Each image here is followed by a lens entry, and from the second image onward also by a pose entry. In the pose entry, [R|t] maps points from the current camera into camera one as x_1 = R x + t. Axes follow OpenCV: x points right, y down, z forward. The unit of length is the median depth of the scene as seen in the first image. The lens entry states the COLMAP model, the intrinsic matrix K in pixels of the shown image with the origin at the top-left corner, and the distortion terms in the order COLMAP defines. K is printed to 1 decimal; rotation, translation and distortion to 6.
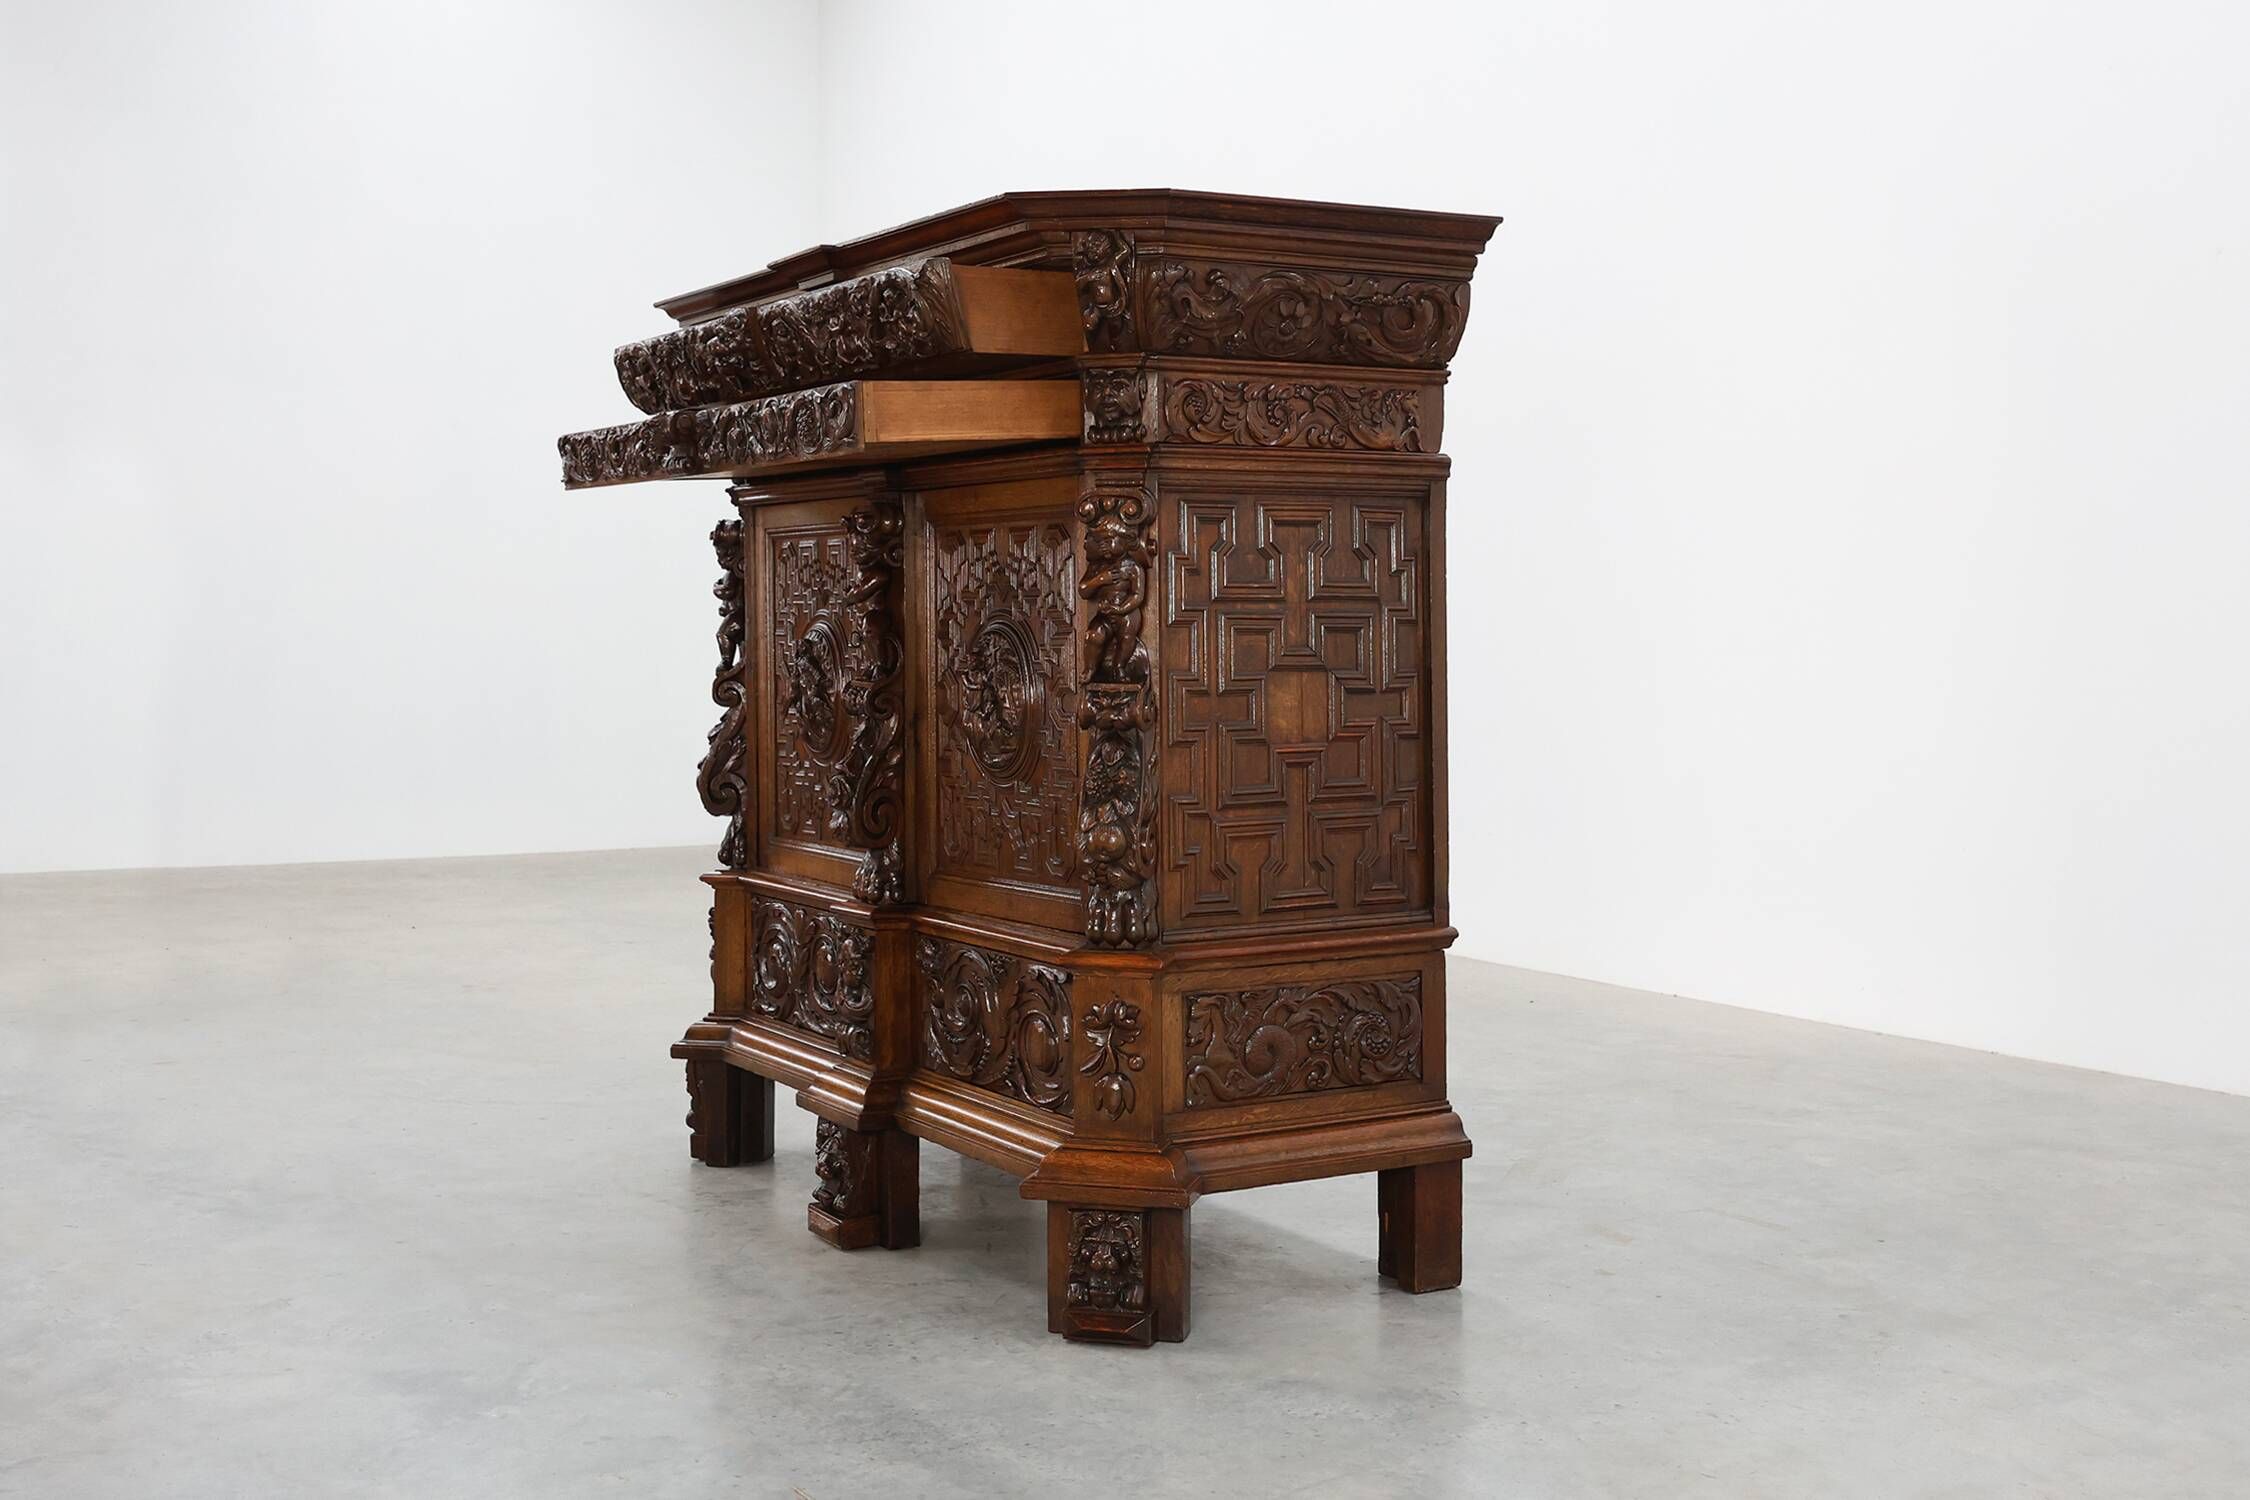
lens RADIAL K [[2674.0, 0, 1127.0], [0, 2674.0, 812.5], [0, 0, 1]] dist [0.003372, 0.015631]
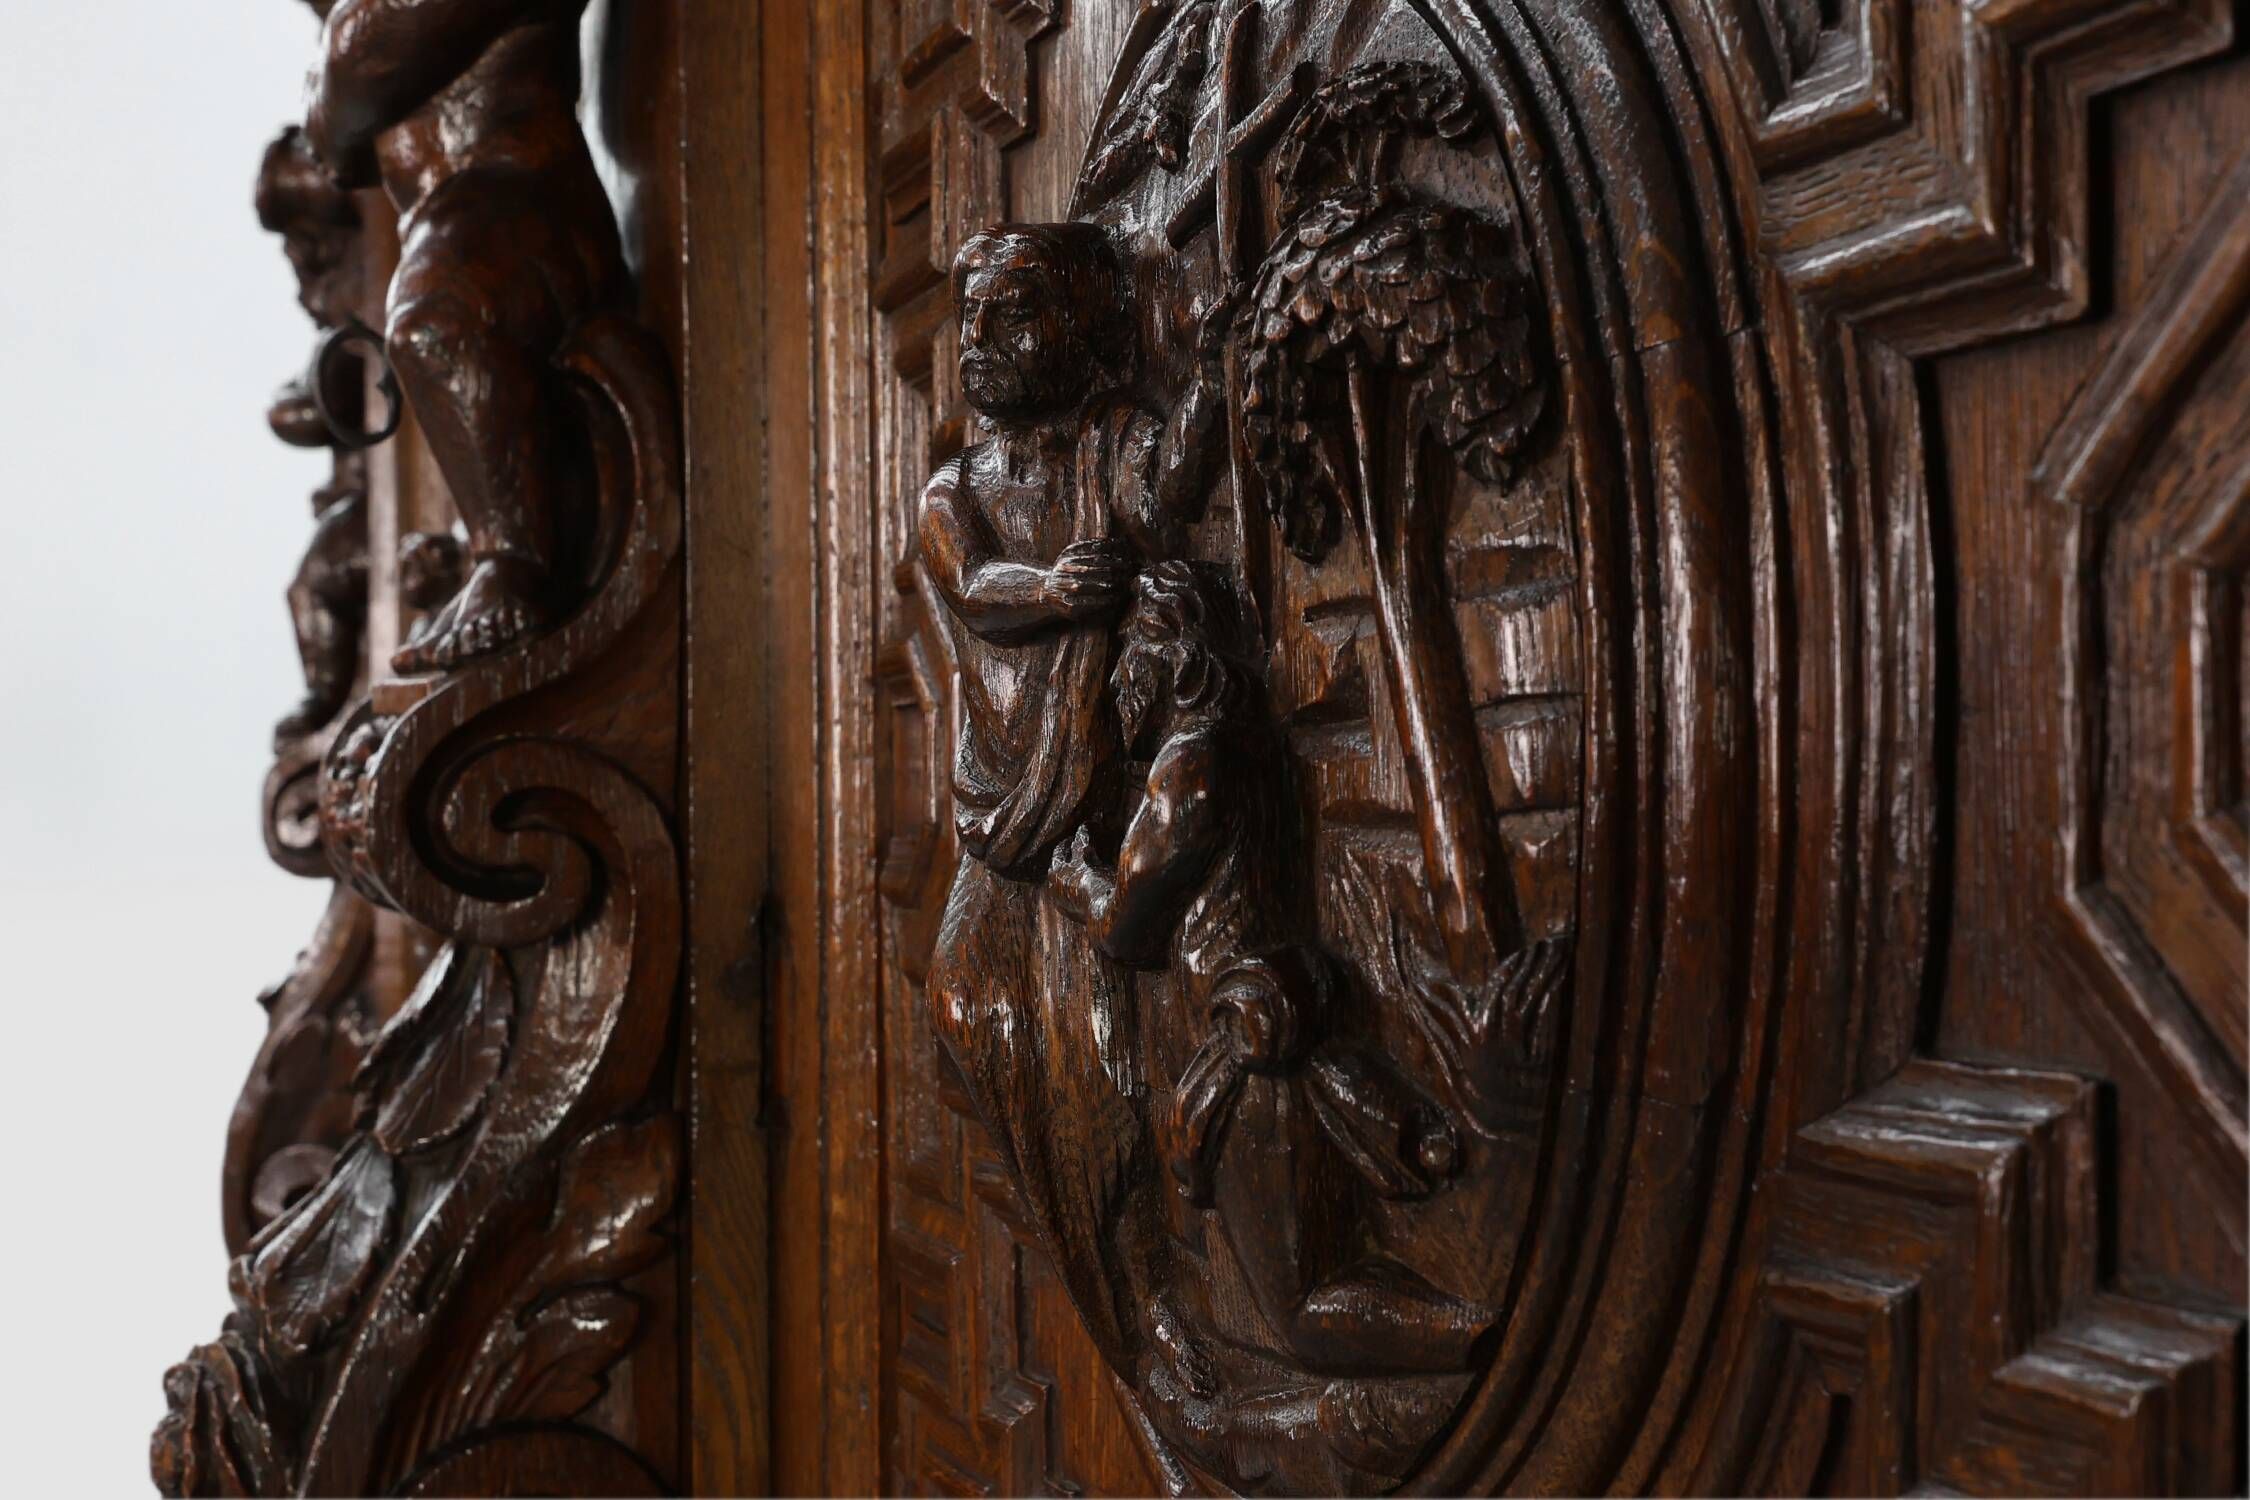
lens RADIAL K [[2674.0, 0, 1127.0], [0, 2674.0, 812.5], [0, 0, 1]] dist [0.003372, 0.015631]
pose [[0.987270, -0.003433, -0.159019, -0.037548], [-0.008561, 0.997171, -0.074677, -0.031219], [0.158825, 0.075087, 0.984447, 0.867223]]
